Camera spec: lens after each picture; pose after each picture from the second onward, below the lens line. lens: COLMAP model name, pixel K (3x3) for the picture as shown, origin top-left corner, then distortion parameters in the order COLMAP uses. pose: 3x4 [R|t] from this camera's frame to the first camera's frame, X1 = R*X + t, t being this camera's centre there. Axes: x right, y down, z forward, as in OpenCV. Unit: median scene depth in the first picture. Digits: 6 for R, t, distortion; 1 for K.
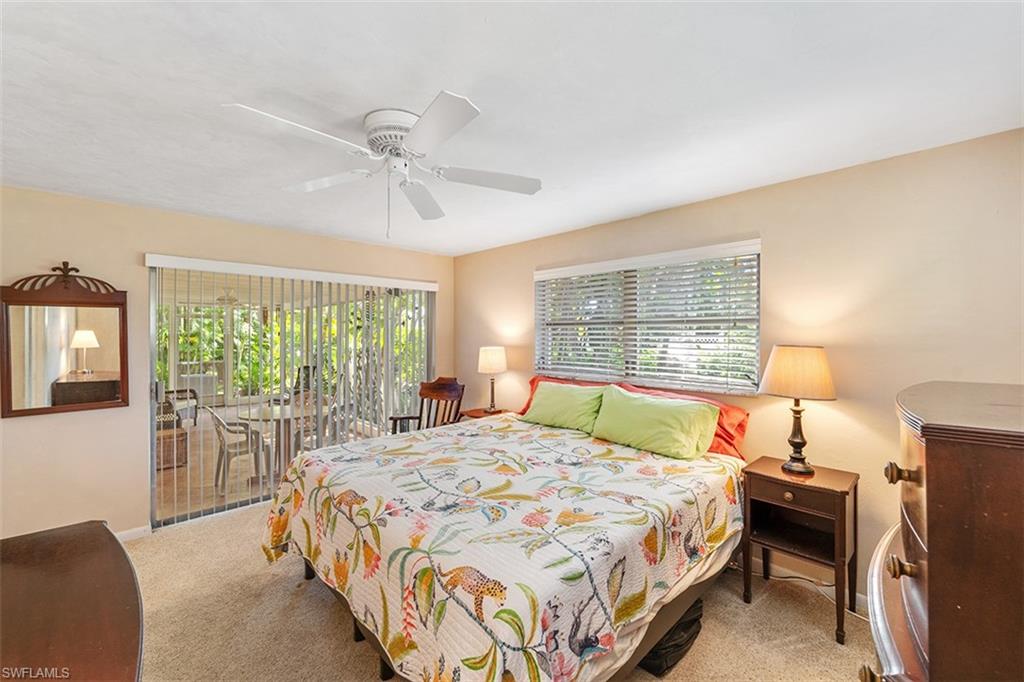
lens RADIAL K [[415.5, 0, 507.0], [0, 415.5, 334.6], [0, 0, 1]] dist [0.001336, -0.000217]
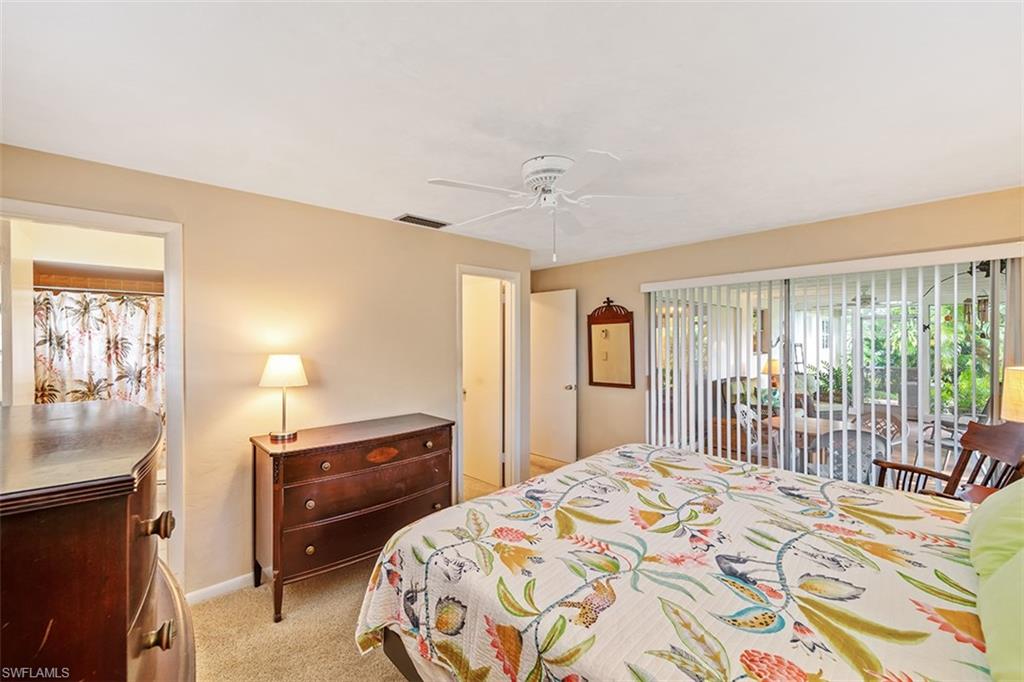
lens RADIAL K [[425.8, 0, 496.6], [0, 425.8, 341.0], [0, 0, 1]] dist [0.012624, 0.000138]
pose [[-0.050747, -0.008320, -0.998677, 0.760541], [0.009378, 0.999917, -0.008807, 0.010979], [0.998668, -0.009813, -0.050665, 0.747628]]
